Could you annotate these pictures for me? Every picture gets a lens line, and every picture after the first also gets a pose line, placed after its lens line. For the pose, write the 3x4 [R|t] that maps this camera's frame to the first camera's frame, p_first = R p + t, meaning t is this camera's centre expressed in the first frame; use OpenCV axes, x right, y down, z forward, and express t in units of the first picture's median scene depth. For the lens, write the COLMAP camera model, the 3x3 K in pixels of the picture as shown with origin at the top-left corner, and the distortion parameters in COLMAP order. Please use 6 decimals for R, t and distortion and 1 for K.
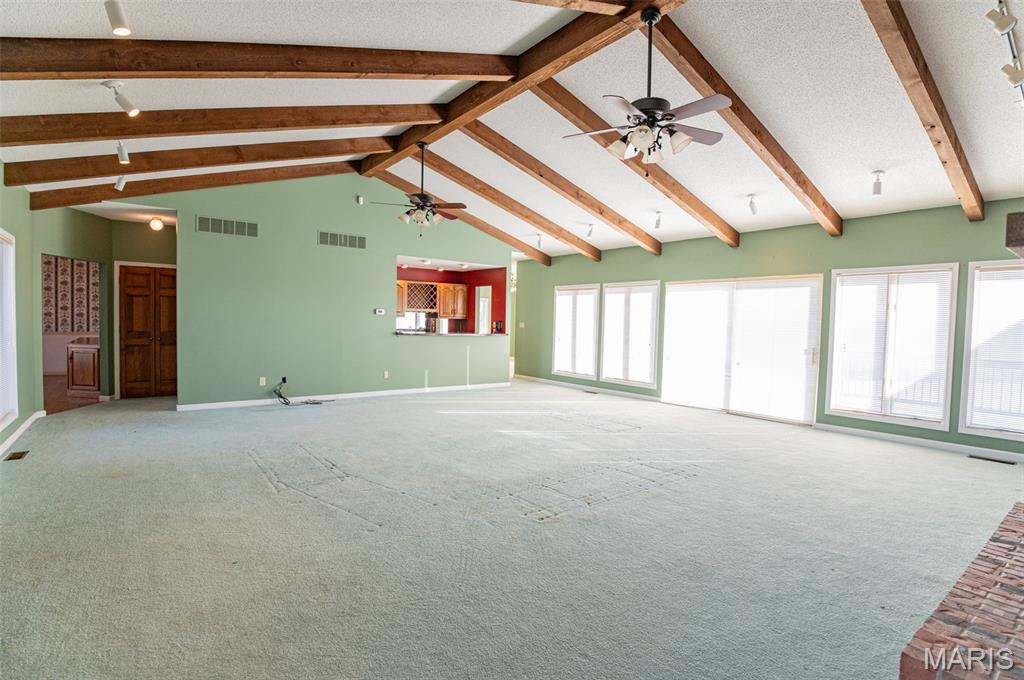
lens RADIAL K [[500.6, 0, 516.6], [0, 500.6, 337.6], [0, 0, 1]] dist [-0.001142, -0.000106]
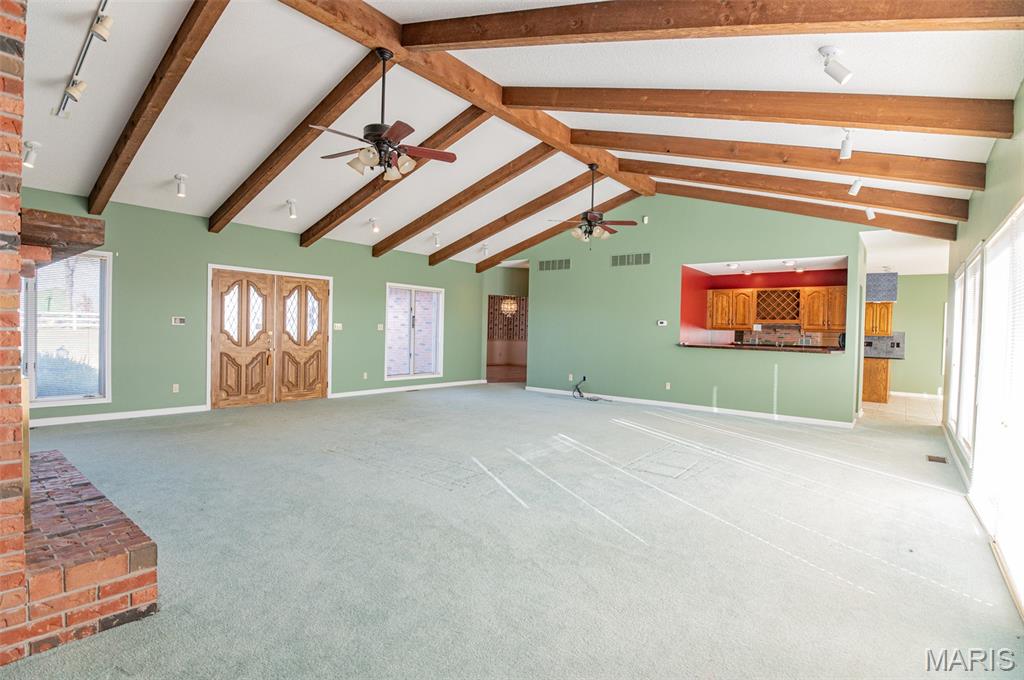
lens RADIAL K [[500.6, 0, 517.0], [0, 500.6, 339.7], [0, 0, 1]] dist [-0.001142, -0.000106]
pose [[0.259972, 0.003715, -0.965609, 0.658766], [-0.050768, 0.998662, -0.009826, 0.007469], [0.964281, 0.051577, 0.259812, 0.468913]]
